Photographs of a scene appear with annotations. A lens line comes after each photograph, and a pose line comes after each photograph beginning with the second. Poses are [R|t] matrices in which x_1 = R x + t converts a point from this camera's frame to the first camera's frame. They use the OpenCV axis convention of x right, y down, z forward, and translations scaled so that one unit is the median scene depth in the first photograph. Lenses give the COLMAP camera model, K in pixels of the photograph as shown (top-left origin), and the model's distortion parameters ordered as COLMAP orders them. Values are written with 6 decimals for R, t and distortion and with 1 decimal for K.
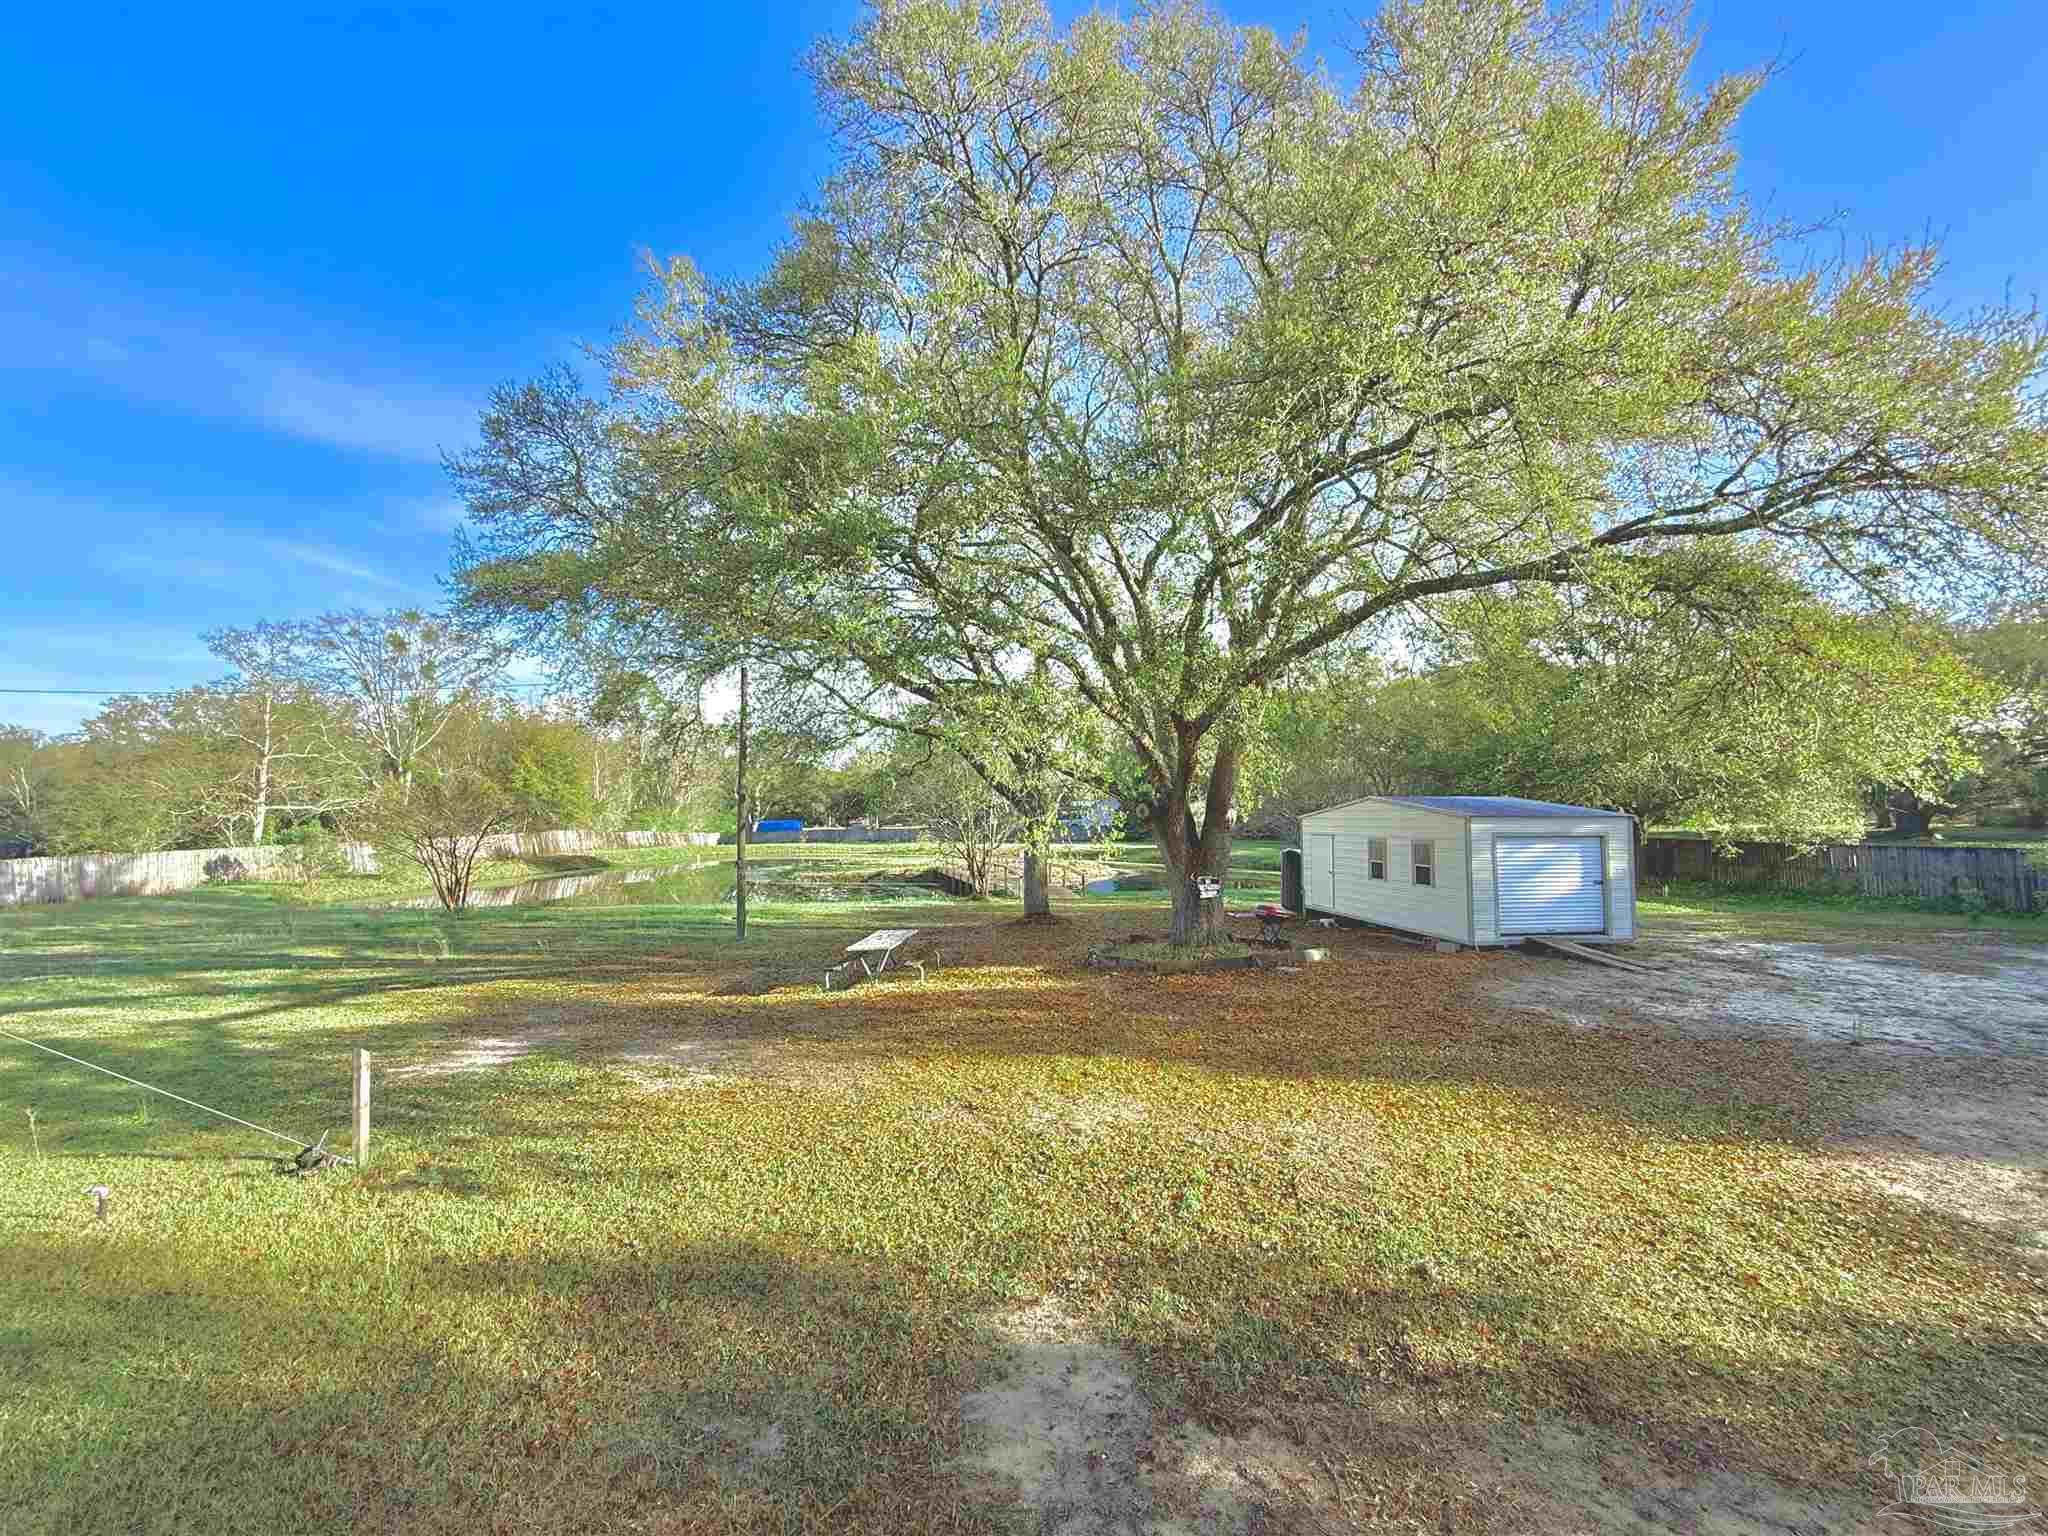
lens RADIAL K [[815.8, 0, 1017.6], [0, 815.8, 768.8], [0, 0, 1]] dist [0.000376, -0.000074]
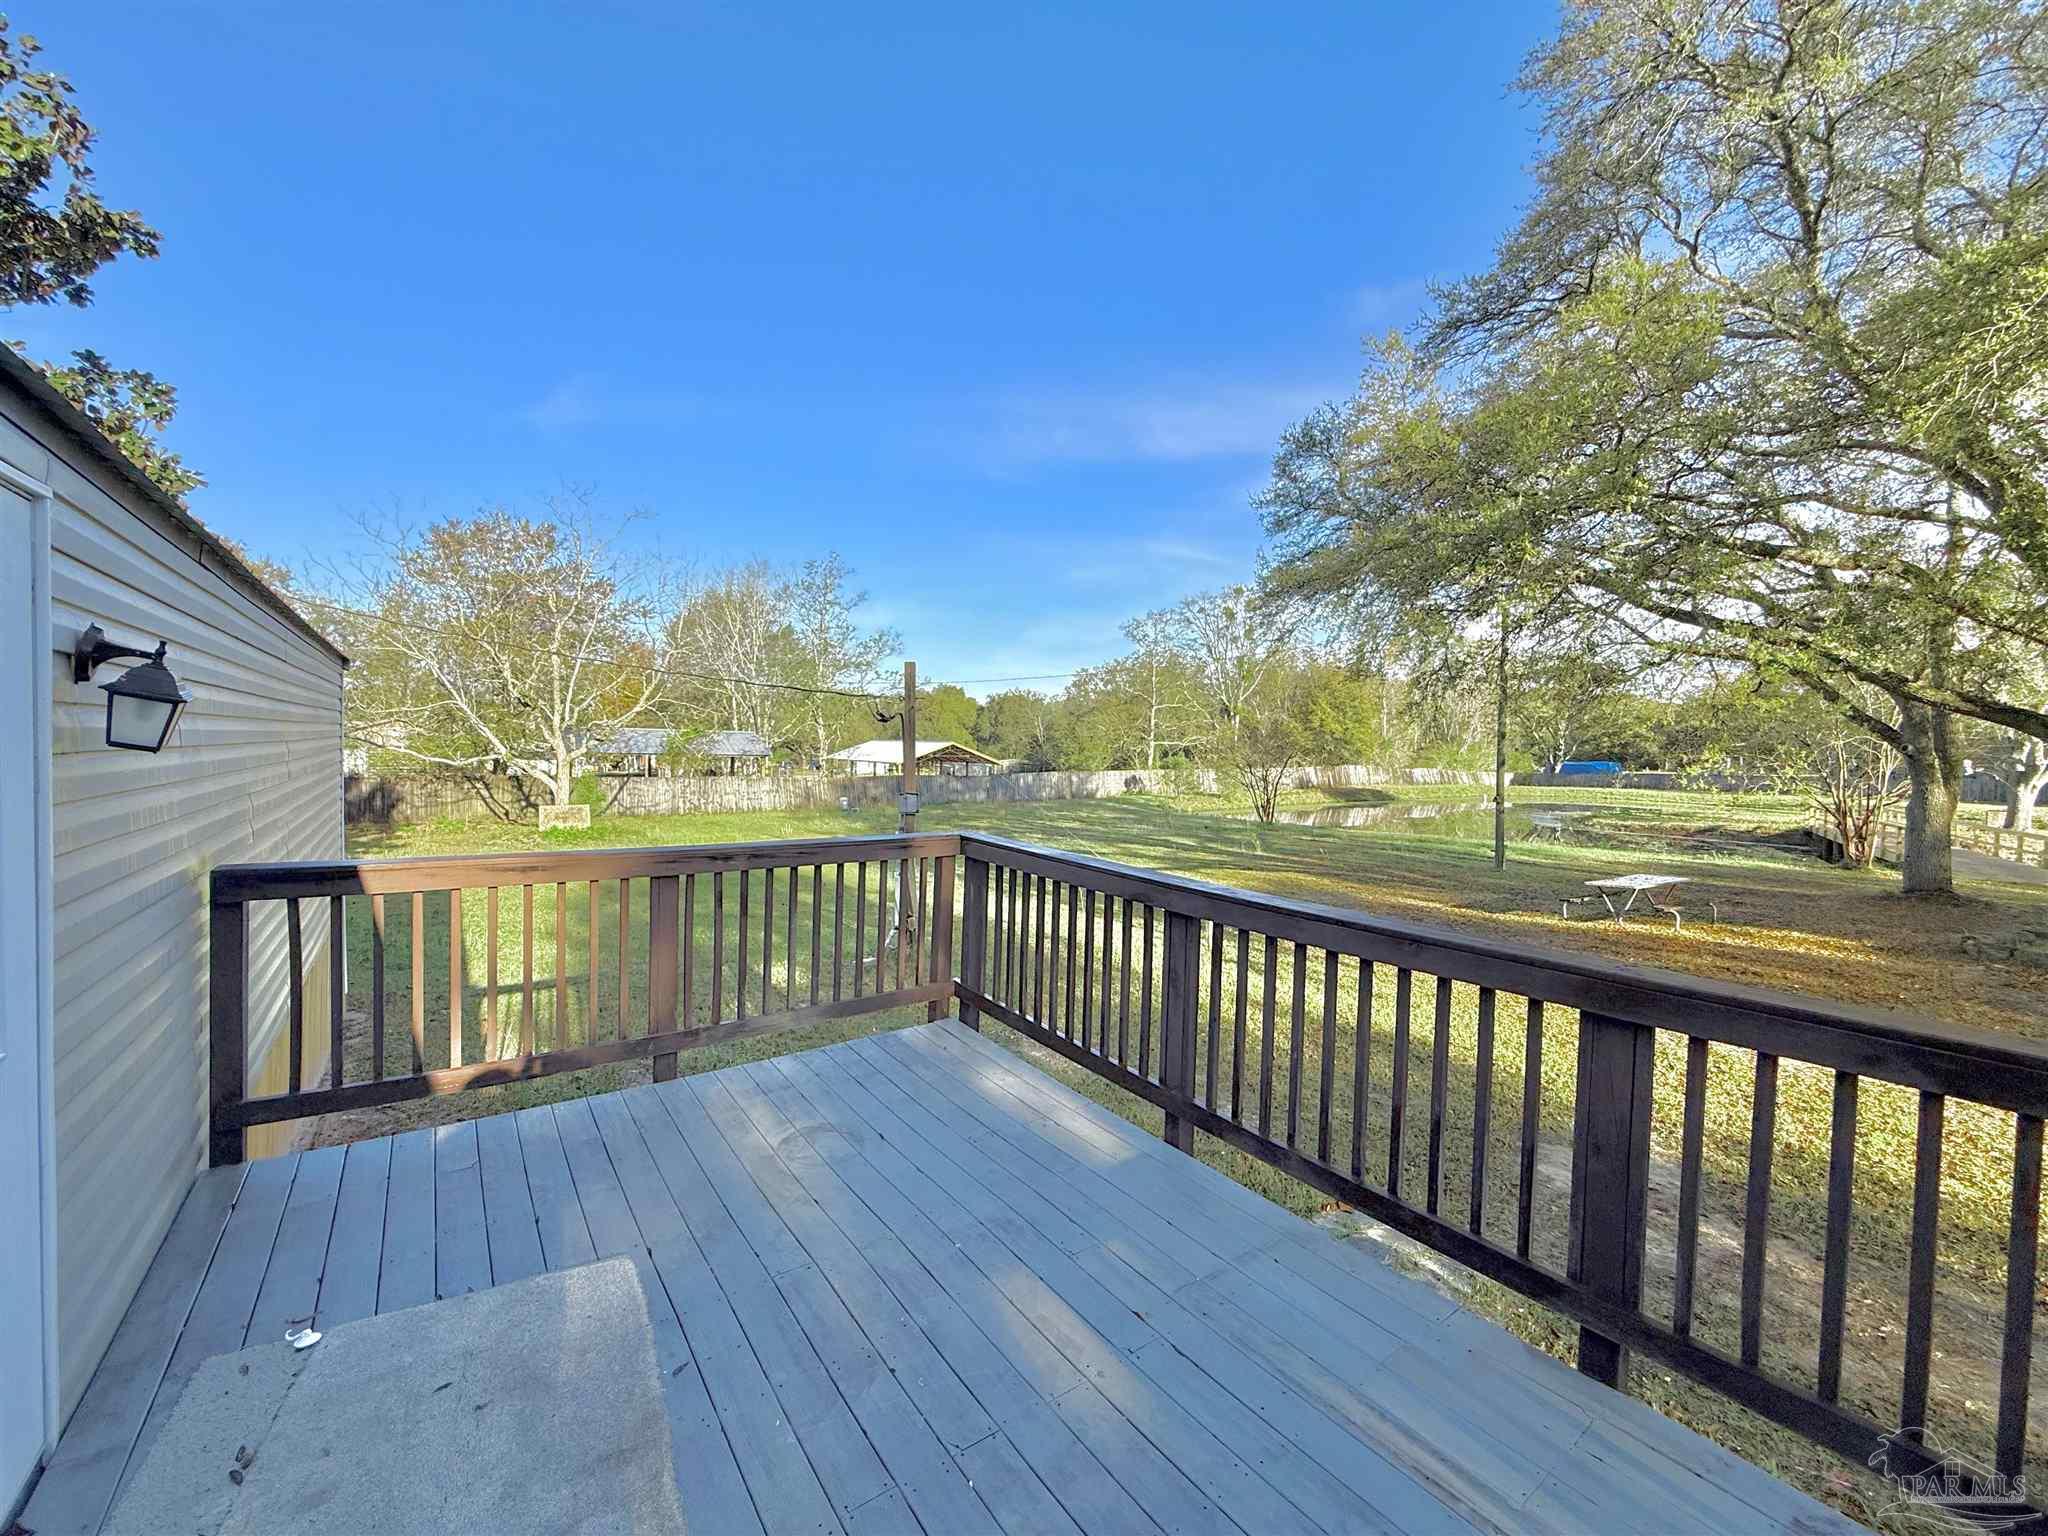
lens RADIAL K [[815.8, 0, 1017.6], [0, 815.8, 768.8], [0, 0, 1]] dist [0.000376, -0.000074]
pose [[0.616621, 0.031609, -0.786625, 0.068276], [0.028128, 0.997671, 0.062139, -0.003175], [0.786757, -0.060443, 0.614296, -0.083493]]
